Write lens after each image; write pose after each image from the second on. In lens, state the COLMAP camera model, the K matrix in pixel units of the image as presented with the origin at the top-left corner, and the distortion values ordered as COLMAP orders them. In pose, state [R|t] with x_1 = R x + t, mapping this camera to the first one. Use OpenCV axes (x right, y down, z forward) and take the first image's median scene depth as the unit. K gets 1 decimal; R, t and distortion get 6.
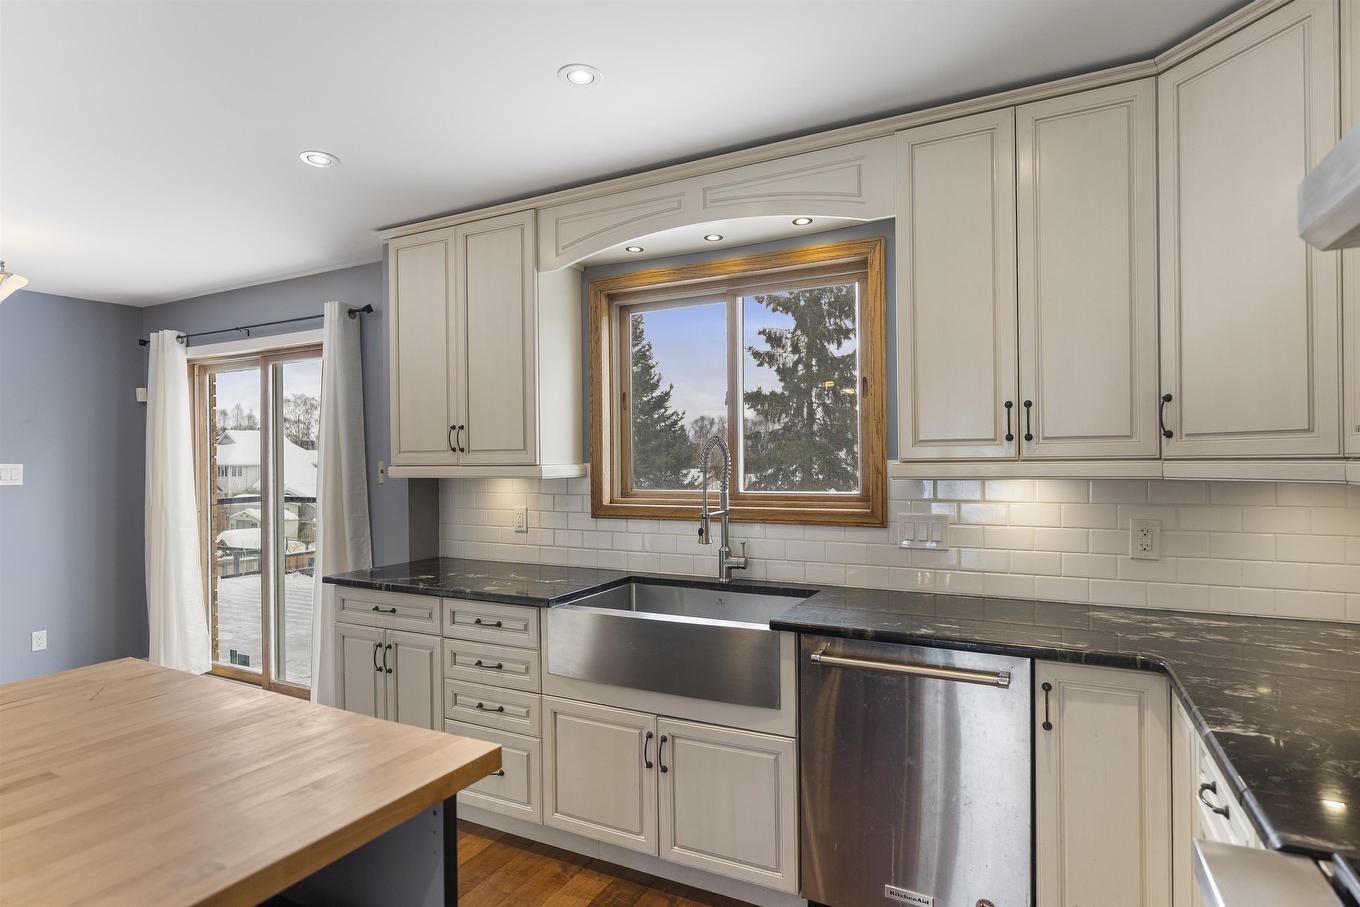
lens RADIAL K [[723.4, 0, 677.0], [0, 723.4, 459.3], [0, 0, 1]] dist [-0.007650, -0.000575]
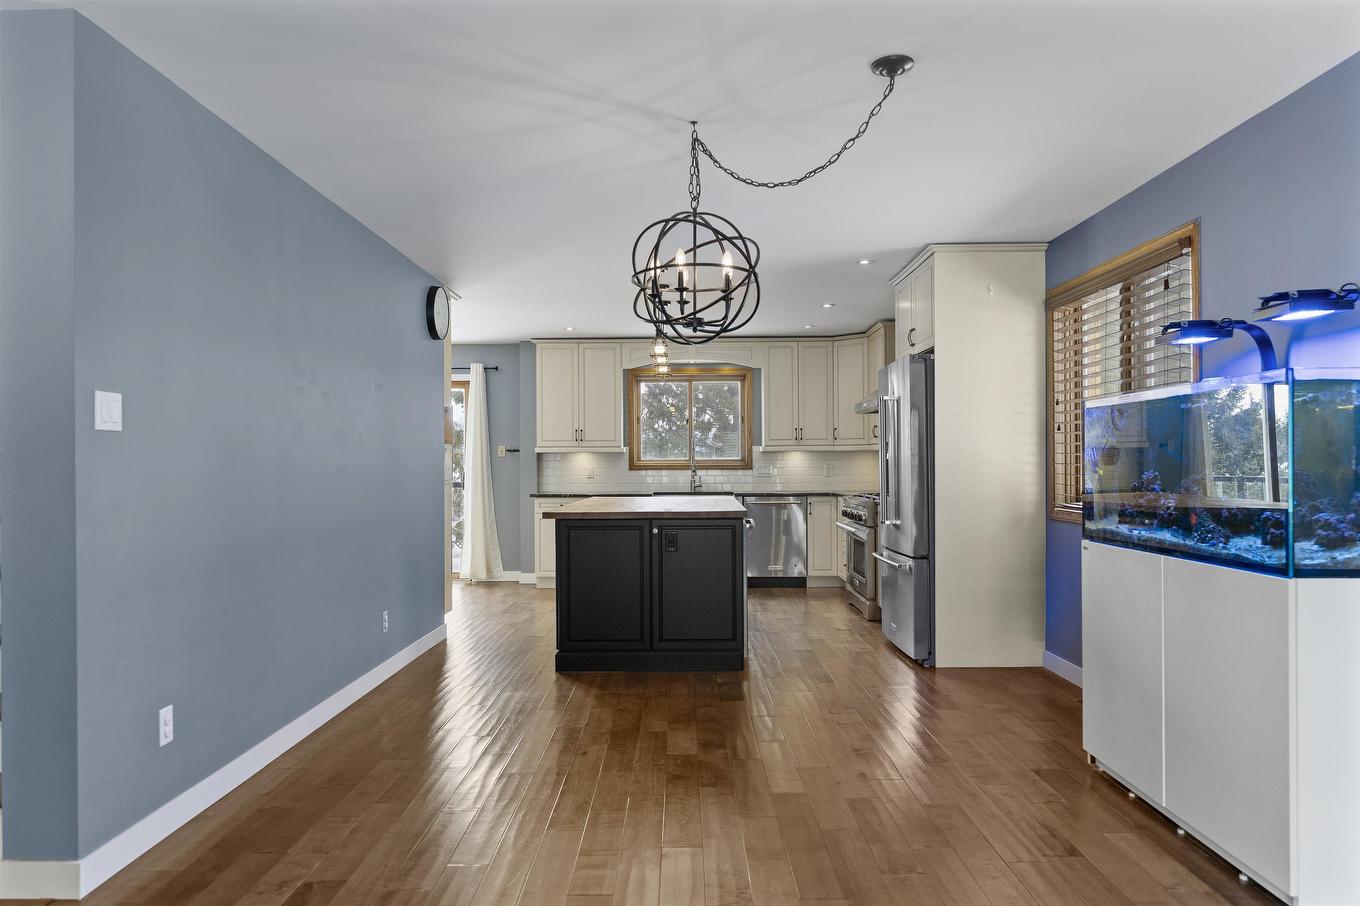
lens RADIAL K [[892.3, 0, 680.9], [0, 892.3, 455.3], [0, 0, 1]] dist [-0.000263, -0.000094]
pose [[0.892533, 0.010188, 0.450867, -1.723313], [-0.005545, 0.999917, -0.011617, 0.088544], [-0.450948, 0.007869, 0.892516, -2.250814]]
